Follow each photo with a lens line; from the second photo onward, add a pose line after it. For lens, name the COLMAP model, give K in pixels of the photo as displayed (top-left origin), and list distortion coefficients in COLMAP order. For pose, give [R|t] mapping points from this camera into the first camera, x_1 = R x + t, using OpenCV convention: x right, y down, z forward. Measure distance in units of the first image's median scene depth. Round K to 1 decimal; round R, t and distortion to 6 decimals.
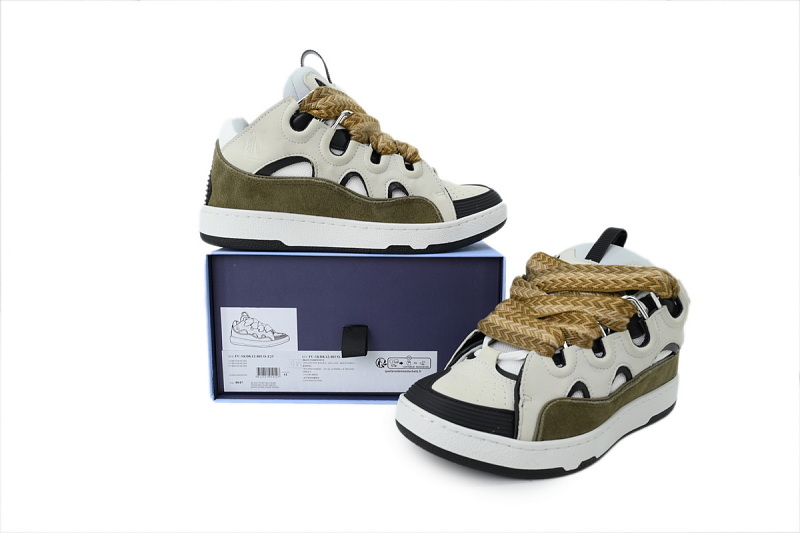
lens RADIAL K [[549.6, 0, 400.0], [0, 549.6, 266.5], [0, 0, 1]] dist [0.001322, -0.000070]
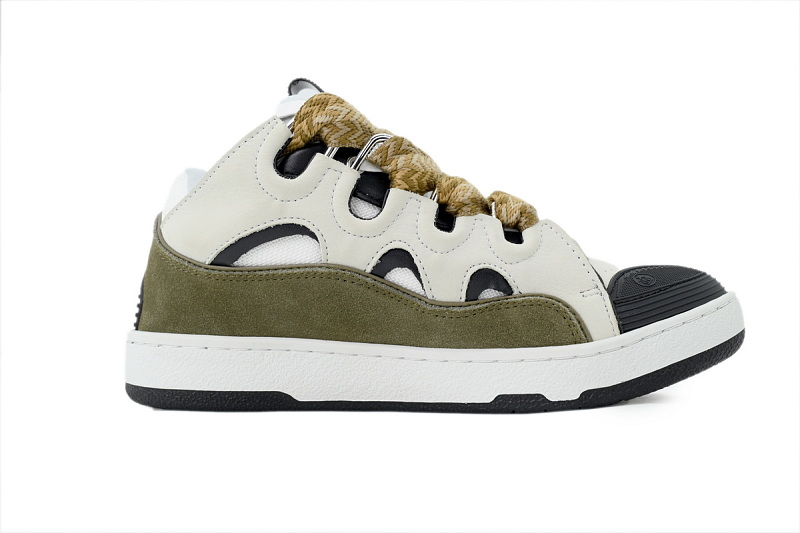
lens RADIAL K [[900.5, 0, 400.0], [0, 900.5, 266.5], [0, 0, 1]] dist [0.175094, 0.002283]
pose [[0.990754, -0.050622, -0.125872, 0.054311], [0.027279, 0.983162, -0.180686, -0.028686], [0.132900, 0.175582, 0.975453, 0.599966]]
